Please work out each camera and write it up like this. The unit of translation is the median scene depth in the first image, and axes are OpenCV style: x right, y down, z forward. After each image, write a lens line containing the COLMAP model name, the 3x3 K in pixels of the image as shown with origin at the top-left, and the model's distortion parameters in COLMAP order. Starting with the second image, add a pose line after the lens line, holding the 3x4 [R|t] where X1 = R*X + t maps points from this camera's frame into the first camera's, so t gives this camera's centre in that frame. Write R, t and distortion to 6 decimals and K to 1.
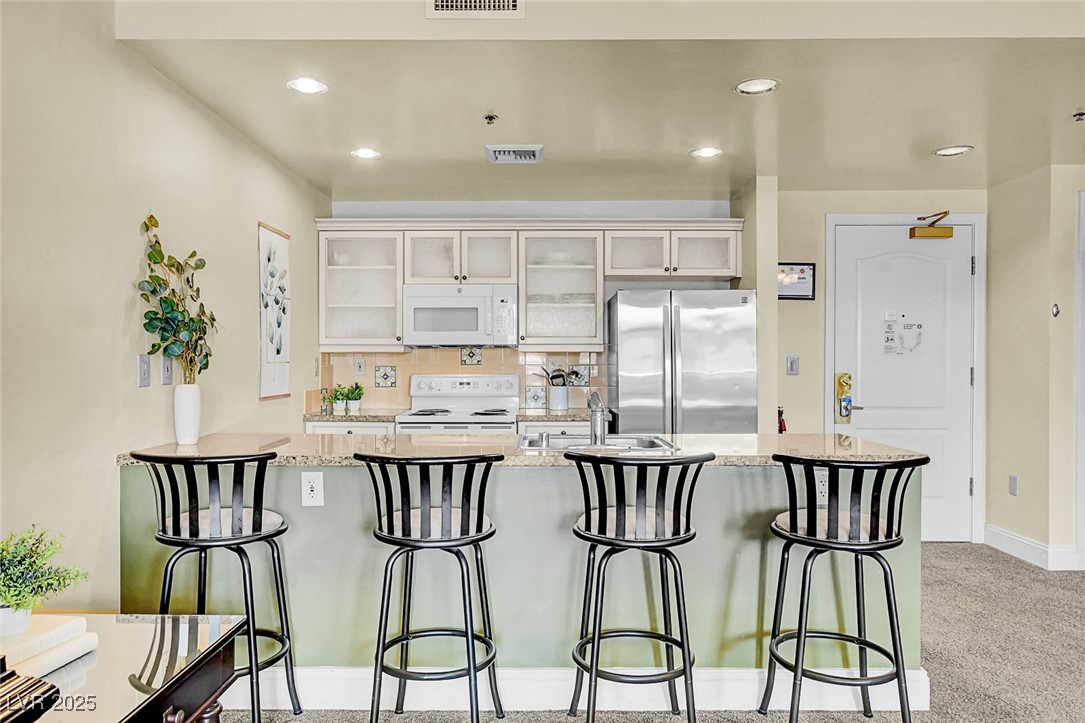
lens RADIAL K [[736.5, 0, 544.8], [0, 736.5, 361.3], [0, 0, 1]] dist [0.001584, 0.002399]
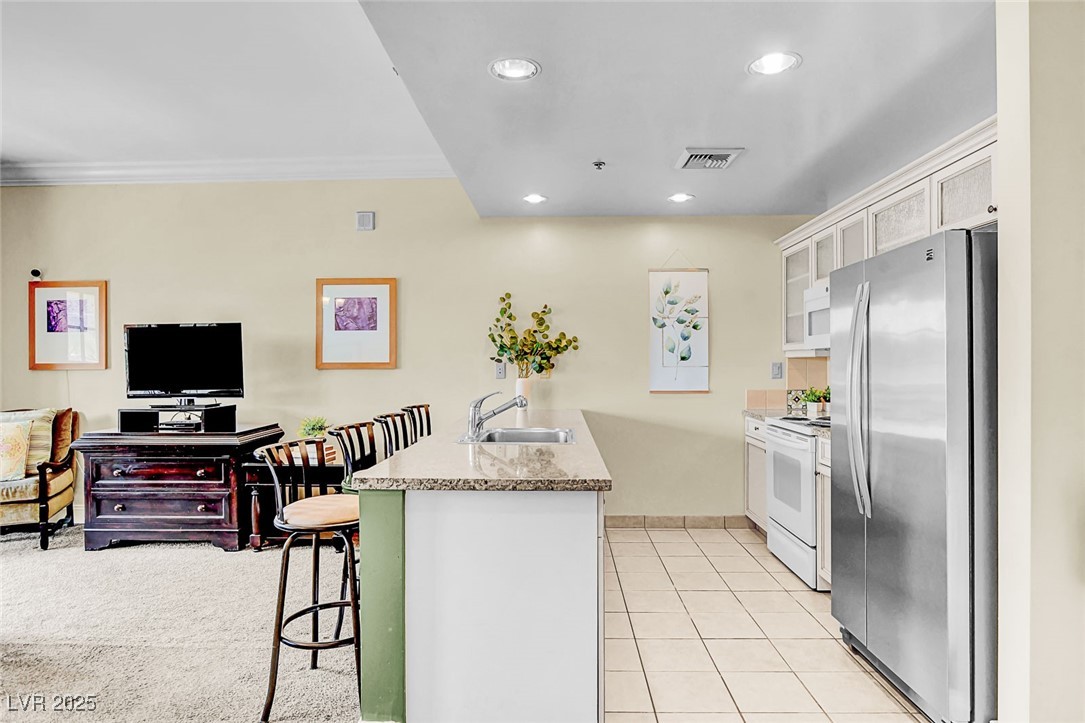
lens RADIAL K [[620.8, 0, 546.4], [0, 620.8, 369.0], [0, 0, 1]] dist [-0.017246, 0.003334]
pose [[-0.025300, 0.008667, -0.999642, 0.664497], [0.002094, 0.999961, 0.008617, -0.003513], [0.999678, -0.001876, -0.025317, 0.662205]]
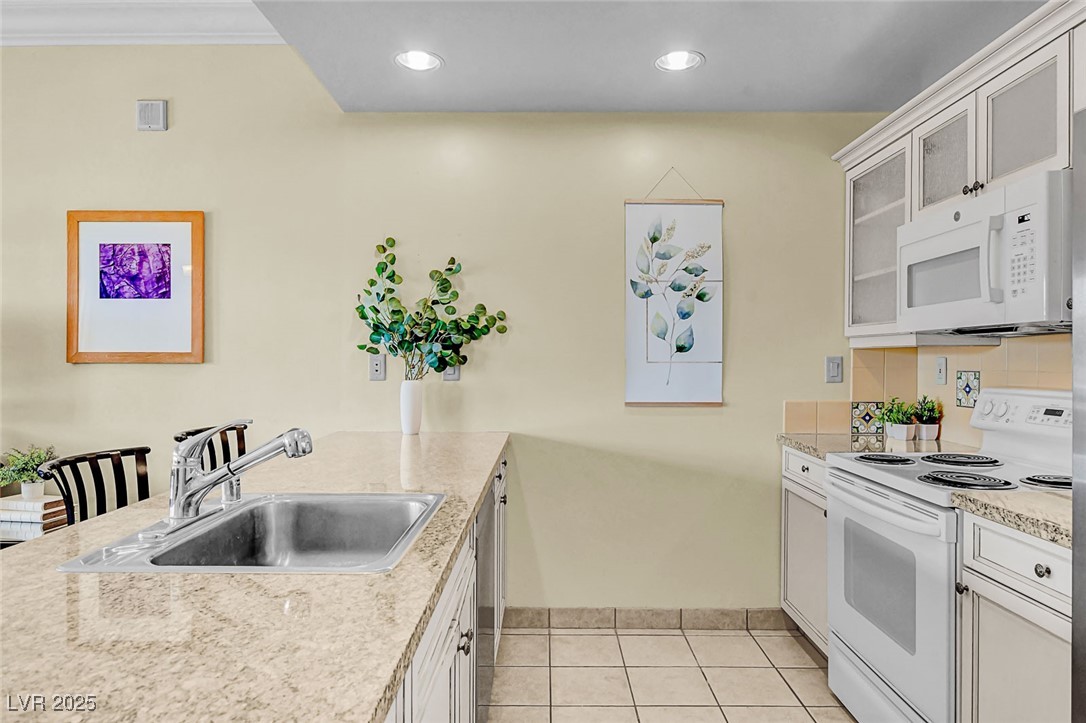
lens RADIAL K [[669.5, 0, 546.7], [0, 669.5, 365.1], [0, 0, 1]] dist [-0.009529, 0.000923]
pose [[-0.003979, 0.010220, -0.999940, 0.321947], [-0.004269, 0.999938, 0.010237, -0.001776], [0.999983, 0.004310, -0.003935, 0.727500]]
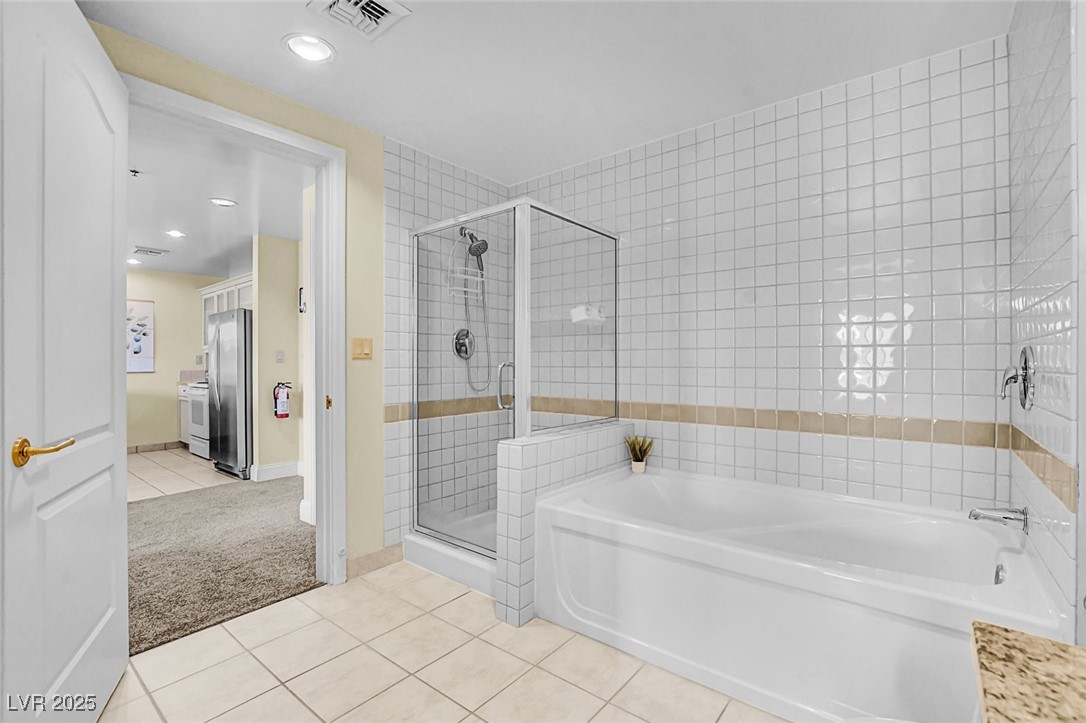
lens RADIAL K [[486.5, 0, 539.4], [0, 486.5, 356.7], [0, 0, 1]] dist [-0.037157, 0.006774]
pose [[0.771085, -0.012979, -0.636600, 1.316407], [0.006111, 0.999897, -0.012983, 0.022748], [0.636702, 0.006121, 0.771085, 0.561822]]
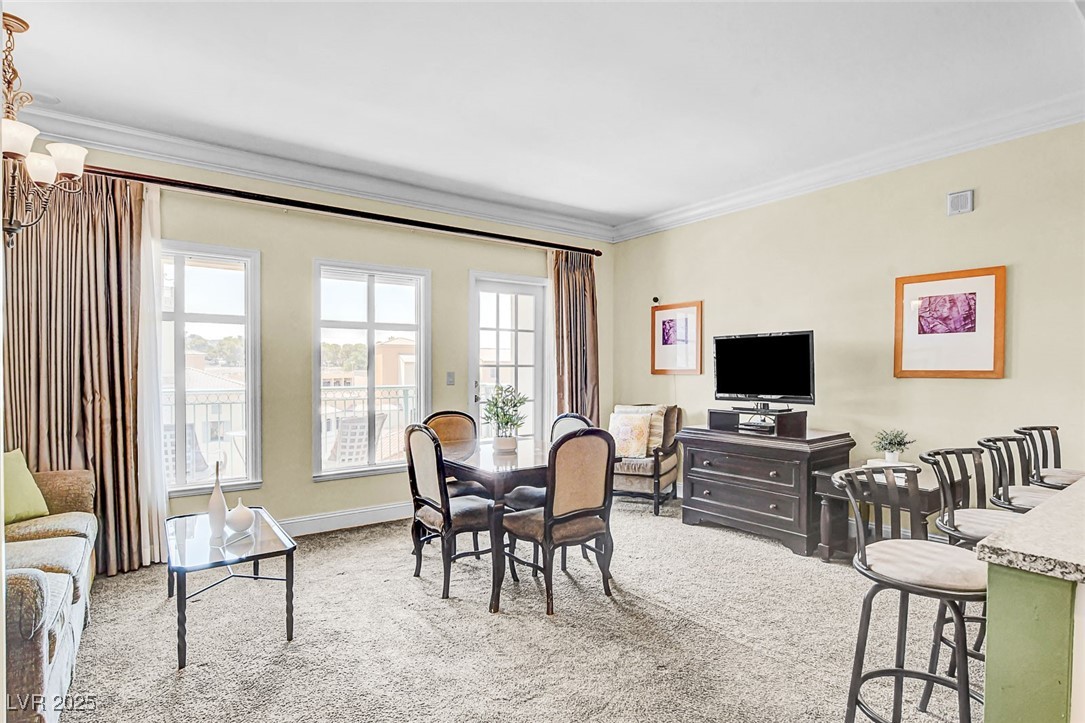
lens RADIAL K [[552.5, 0, 547.7], [0, 552.5, 382.1], [0, 0, 1]] dist [-0.021492, -0.000444]
pose [[-0.799801, 0.015788, -0.600058, 0.572228], [0.000072, 0.999657, 0.026206, -0.009243], [0.600266, 0.020917, -0.799527, 0.606704]]
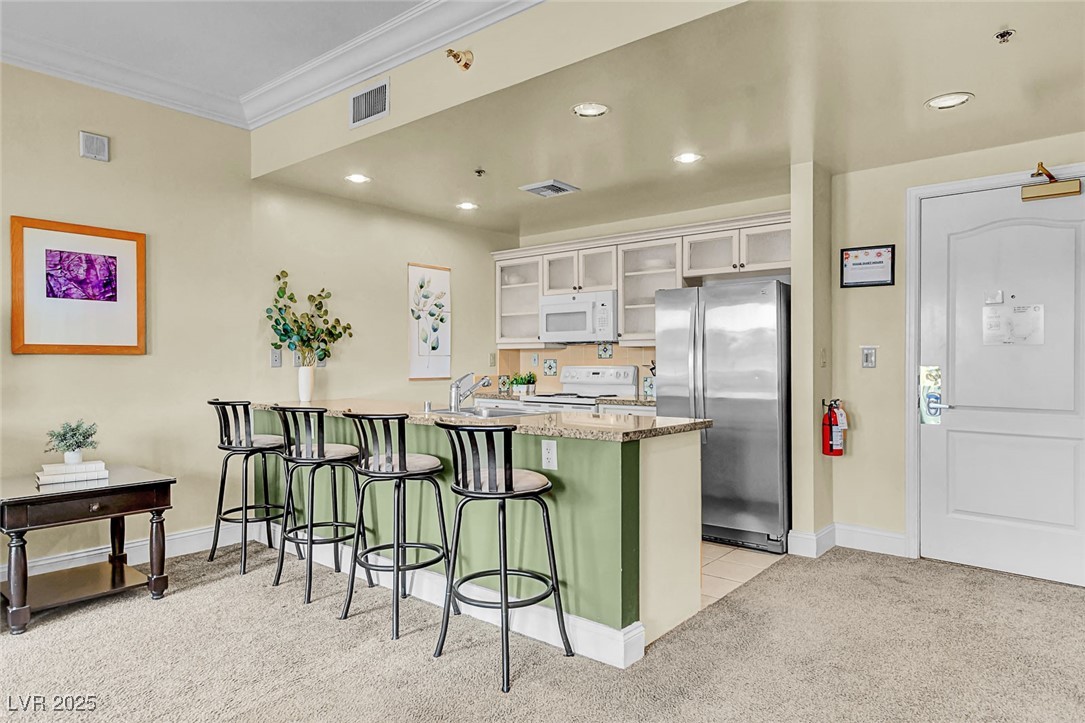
lens RADIAL K [[665.9, 0, 545.2], [0, 665.9, 374.8], [0, 0, 1]] dist [-0.003246, 0.001624]
pose [[0.773319, 0.012188, -0.633900, 0.561890], [-0.001070, 0.999839, 0.017918, 0.013429], [0.634016, -0.013177, 0.773208, 0.090845]]
